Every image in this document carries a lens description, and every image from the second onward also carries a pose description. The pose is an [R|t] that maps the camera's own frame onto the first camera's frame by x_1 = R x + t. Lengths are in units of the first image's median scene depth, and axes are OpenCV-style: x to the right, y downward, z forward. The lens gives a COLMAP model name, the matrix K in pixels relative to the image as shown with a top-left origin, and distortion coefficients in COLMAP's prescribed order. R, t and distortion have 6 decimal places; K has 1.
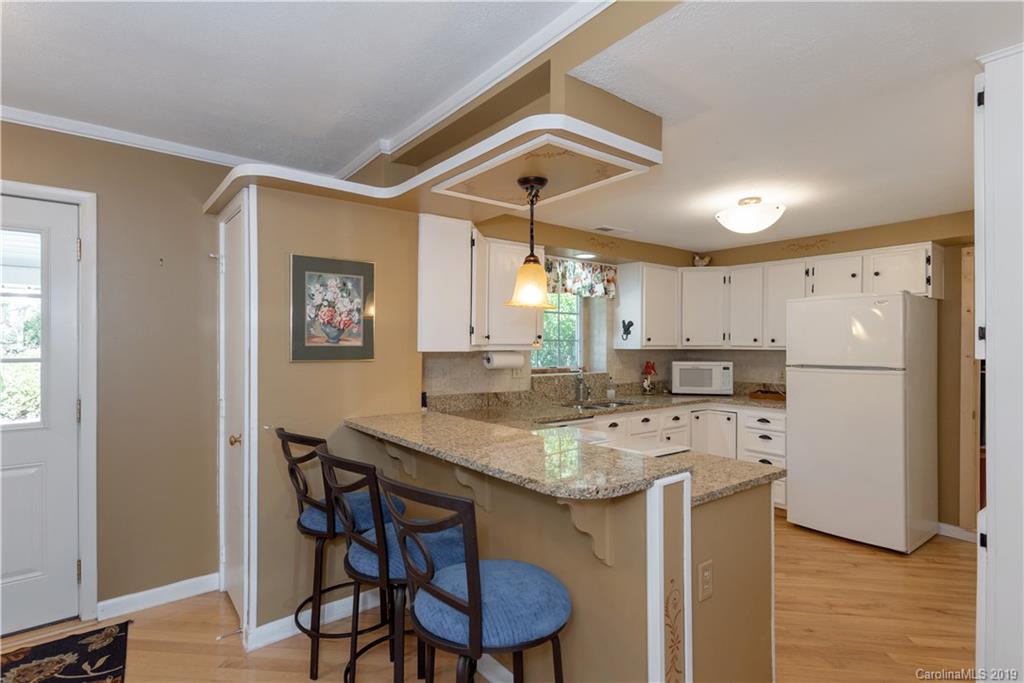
lens RADIAL K [[513.4, 0, 489.2], [0, 513.4, 346.6], [0, 0, 1]] dist [0.000755, -0.000286]
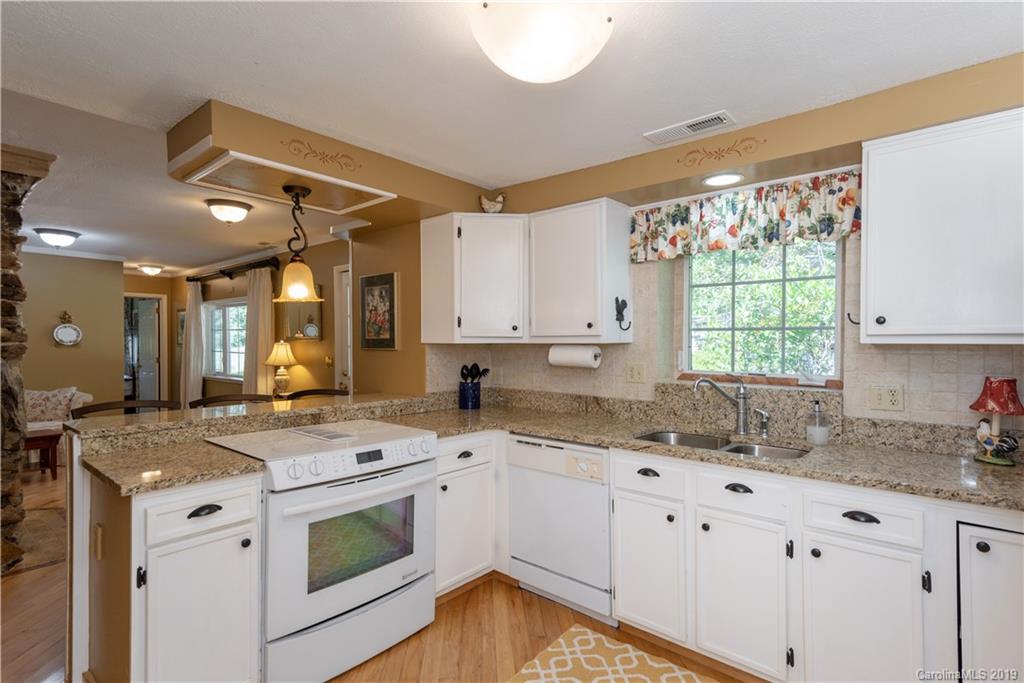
lens RADIAL K [[502.6, 0, 512.0], [0, 502.6, 341.5], [0, 0, 1]] dist [-0.001386, 0.000003]
pose [[0.229301, 0.001567, -0.973354, 0.651522], [-0.001966, 0.999997, 0.001147, 0.002806], [0.973354, 0.001651, 0.229304, 0.615919]]
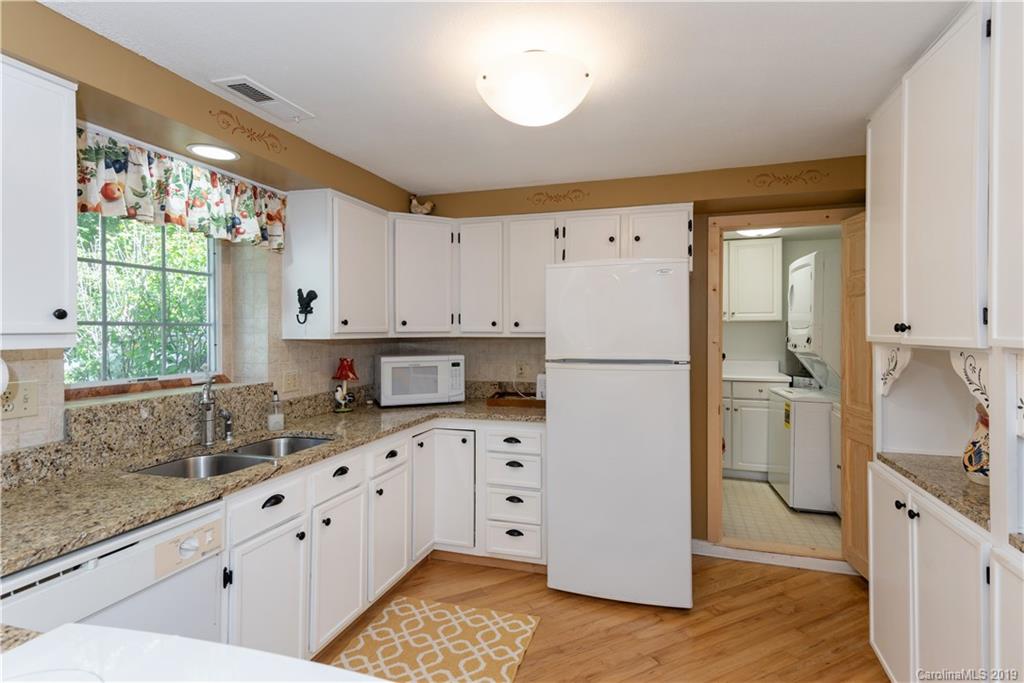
lens RADIAL K [[508.4, 0, 510.2], [0, 508.4, 330.7], [0, 0, 1]] dist [0.019404, 0.000434]
pose [[0.810649, -0.006866, 0.585492, 0.123422], [0.008454, 0.999964, 0.000022, -0.003018], [-0.585471, 0.004932, 0.810678, 0.416763]]
